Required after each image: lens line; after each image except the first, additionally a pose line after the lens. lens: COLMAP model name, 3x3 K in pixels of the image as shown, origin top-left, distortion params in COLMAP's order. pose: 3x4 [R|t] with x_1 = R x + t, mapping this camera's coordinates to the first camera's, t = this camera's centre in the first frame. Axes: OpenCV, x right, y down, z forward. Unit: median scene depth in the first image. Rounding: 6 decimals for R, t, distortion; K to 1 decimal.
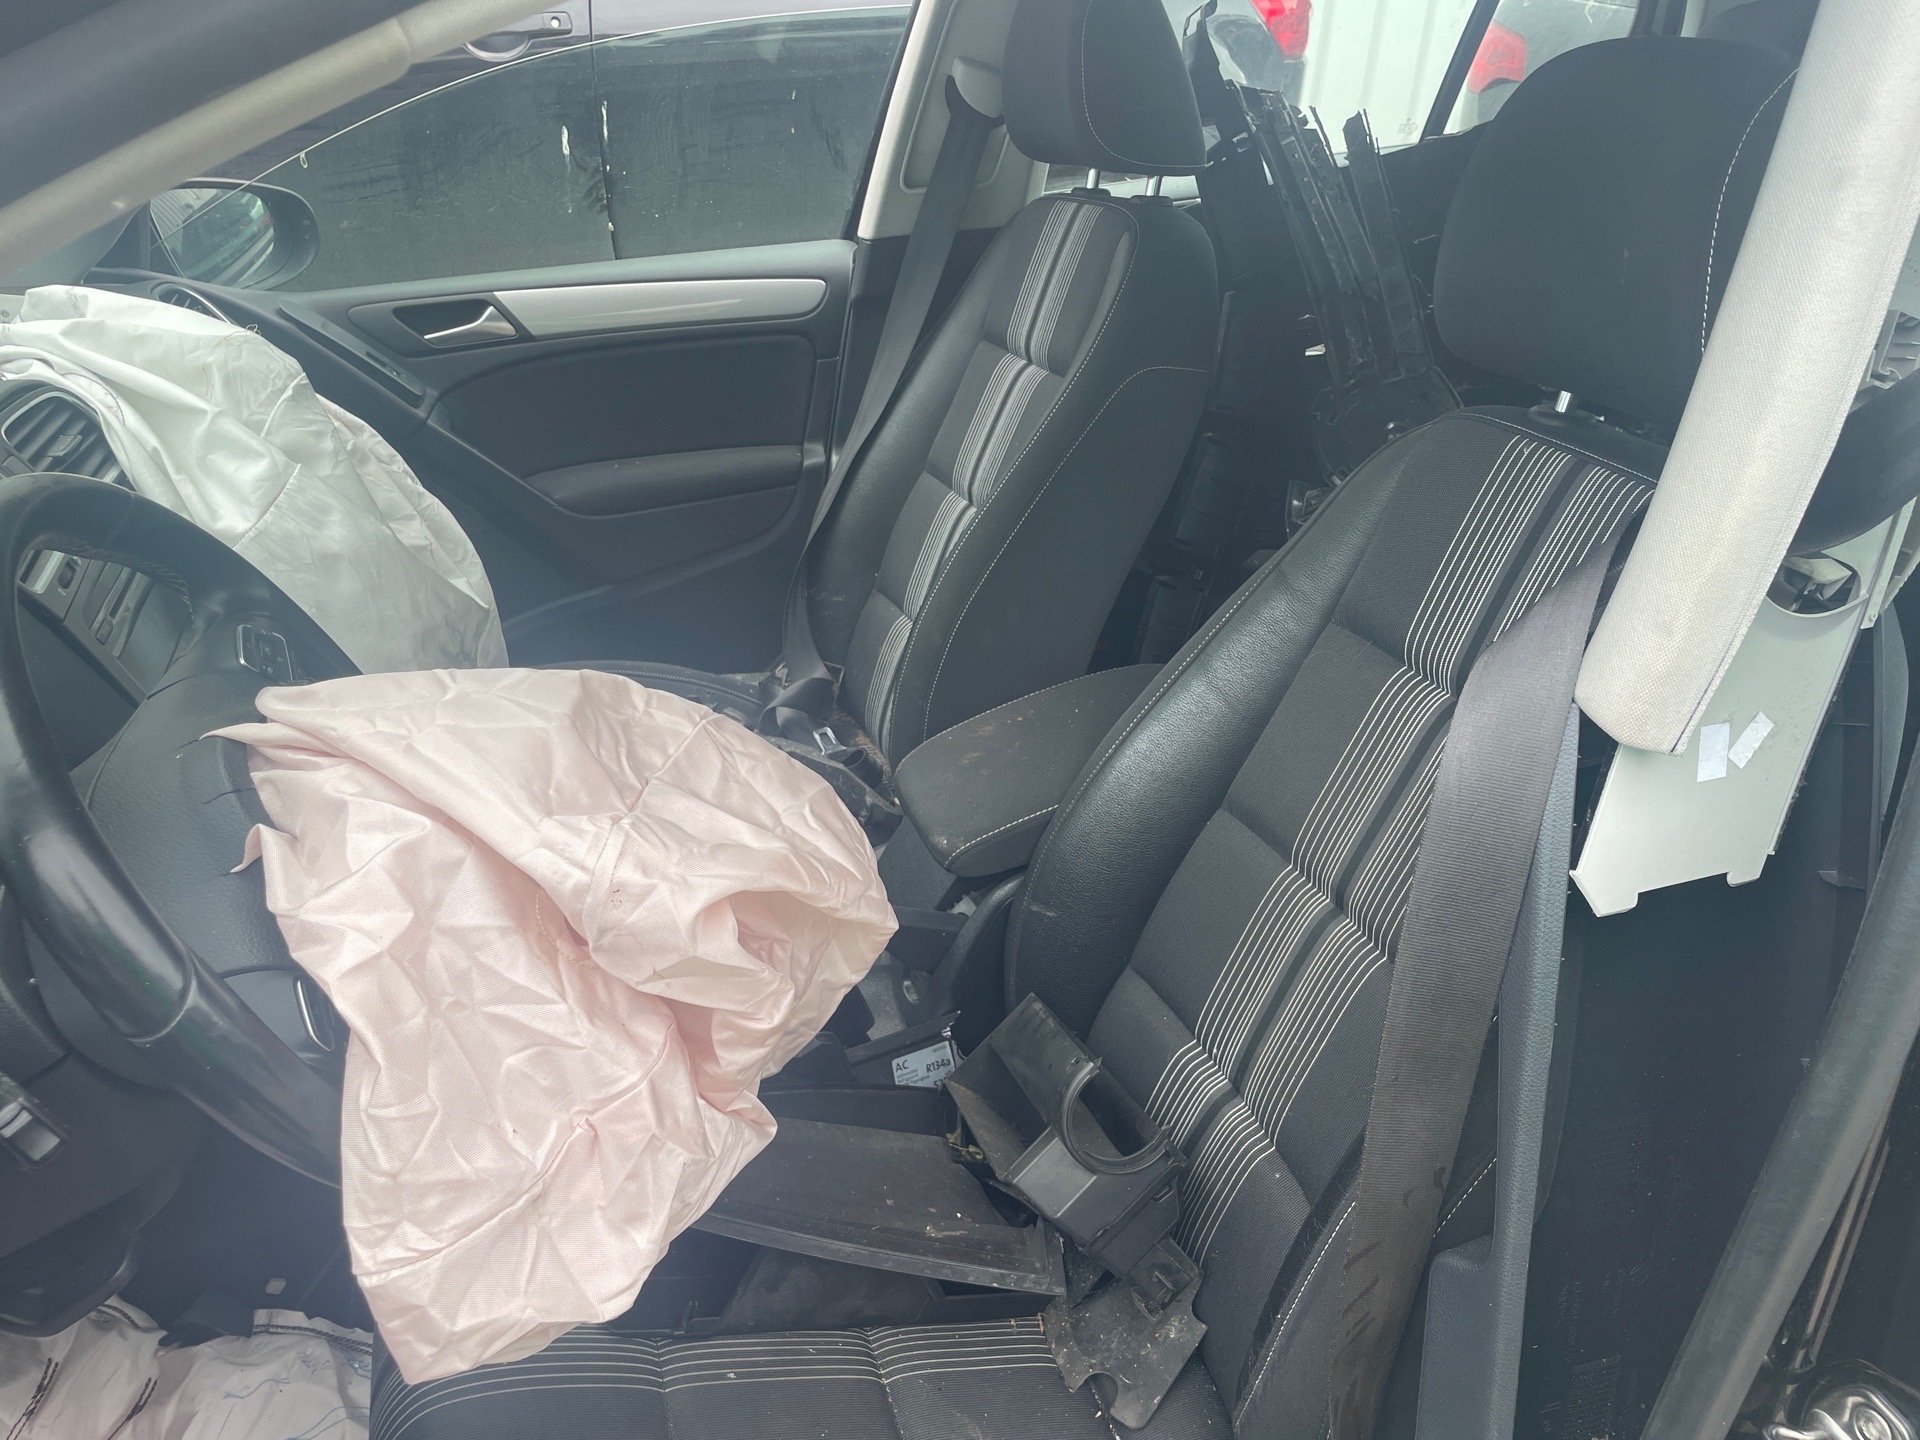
lens RADIAL K [[1457.7, 0, 971.8], [0, 1457.7, 732.8], [0, 0, 1]] dist [0.081202, -0.110700]
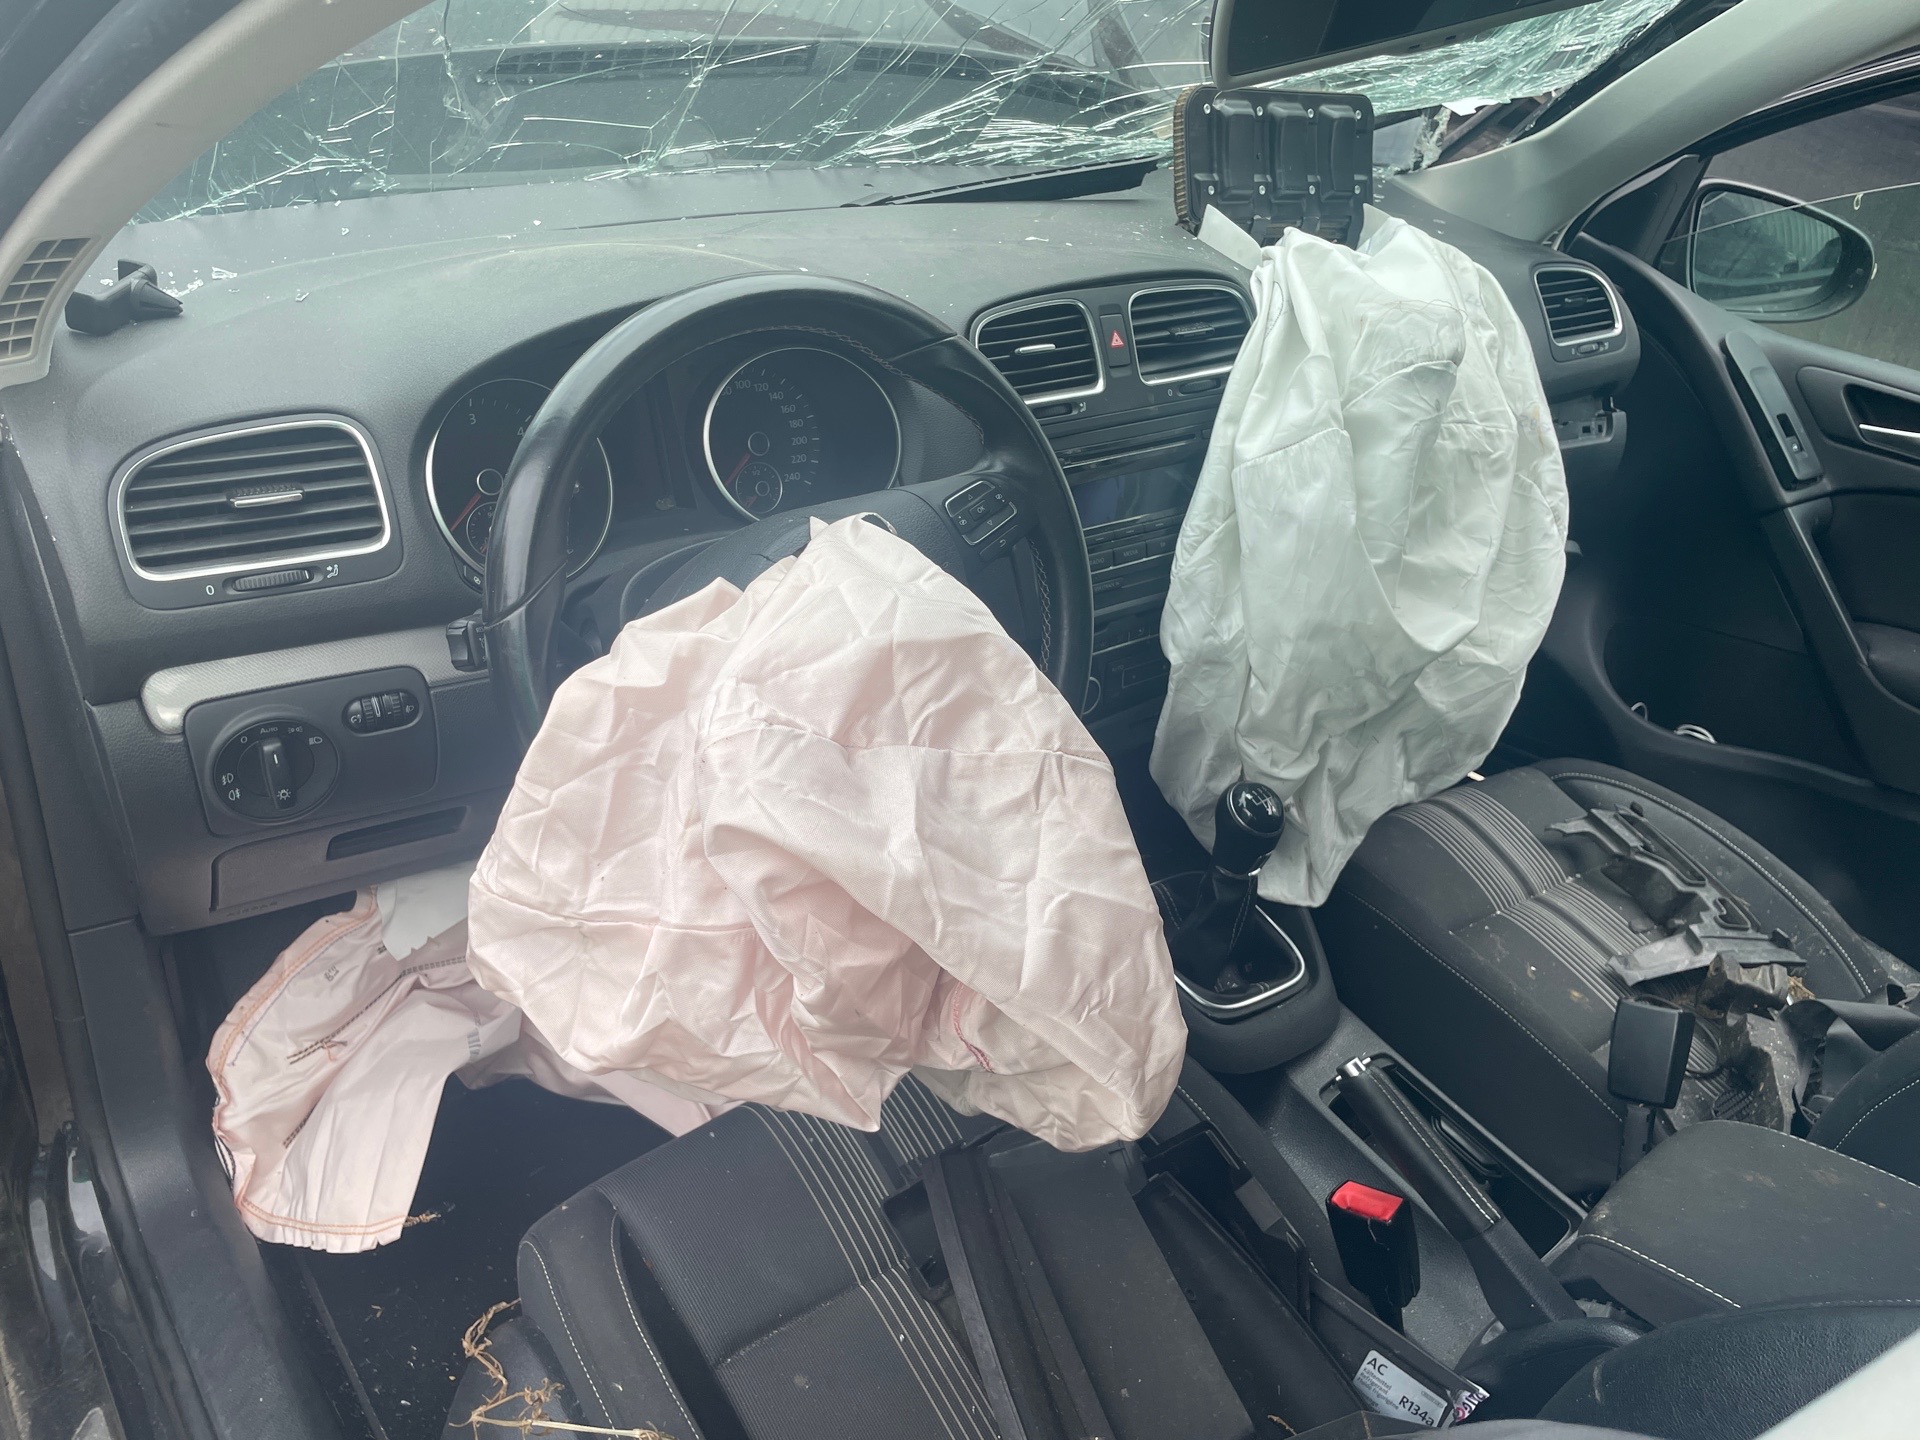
lens RADIAL K [[1457.7, 0, 959.7], [0, 1457.7, 733.5], [0, 0, 1]] dist [0.081202, -0.110700]
pose [[0.331630, 0.533039, -0.778390, 0.388382], [-0.536627, 0.785183, 0.309063, -0.205058], [0.775921, 0.315211, 0.546433, 0.335316]]
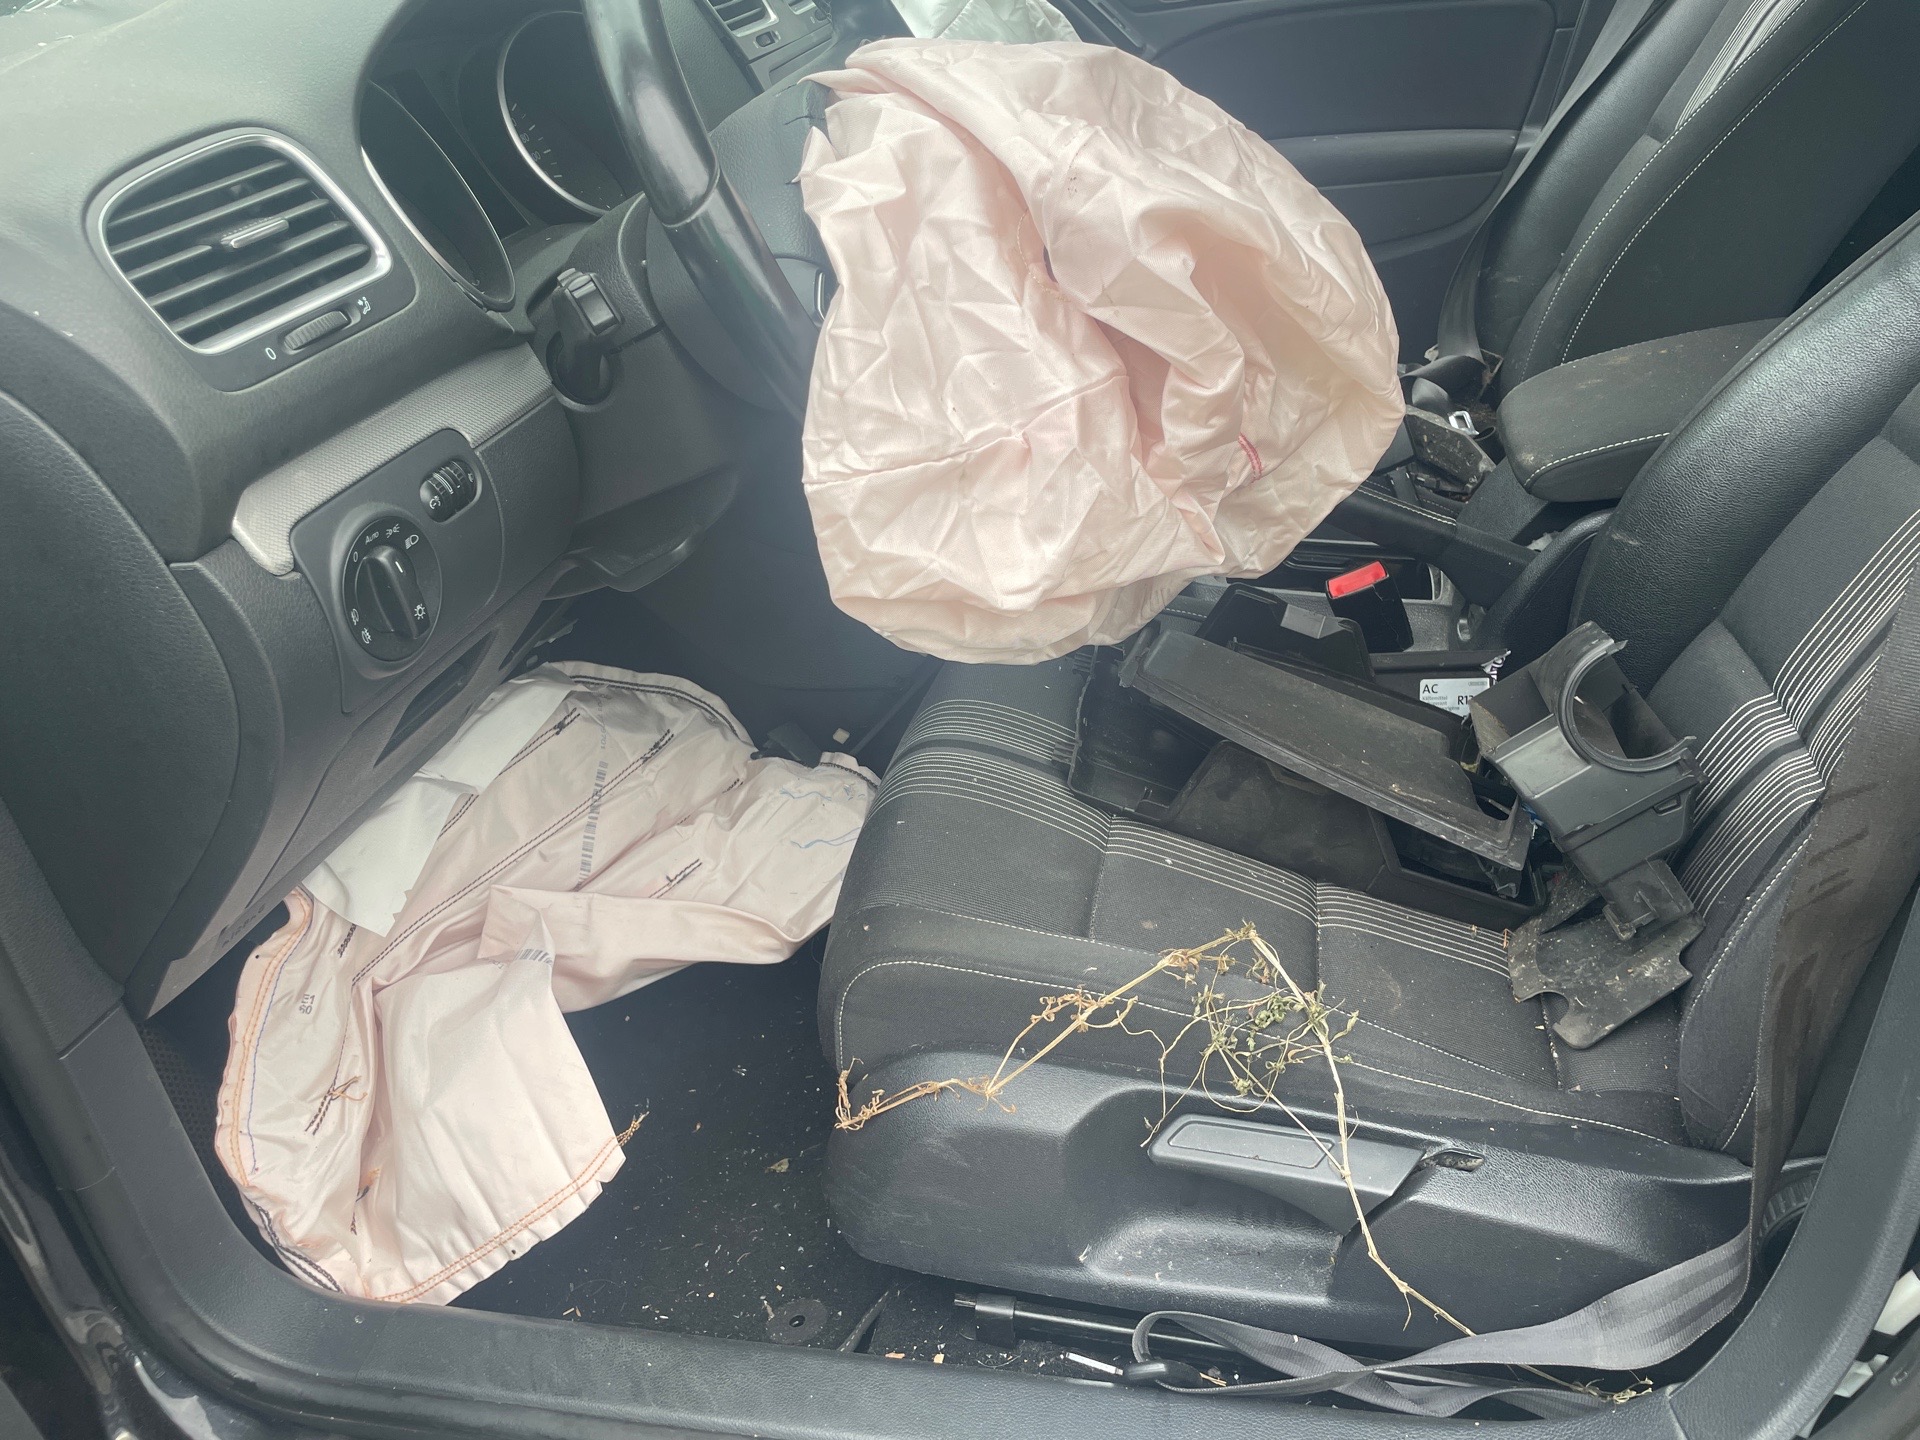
lens RADIAL K [[1457.7, 0, 980.0], [0, 1457.7, 724.7], [0, 0, 1]] dist [0.081202, -0.110700]
pose [[0.875020, 0.211860, -0.435265, 0.141570], [-0.173968, 0.976700, 0.125666, 0.221174], [0.451747, -0.034238, 0.891489, 0.018197]]
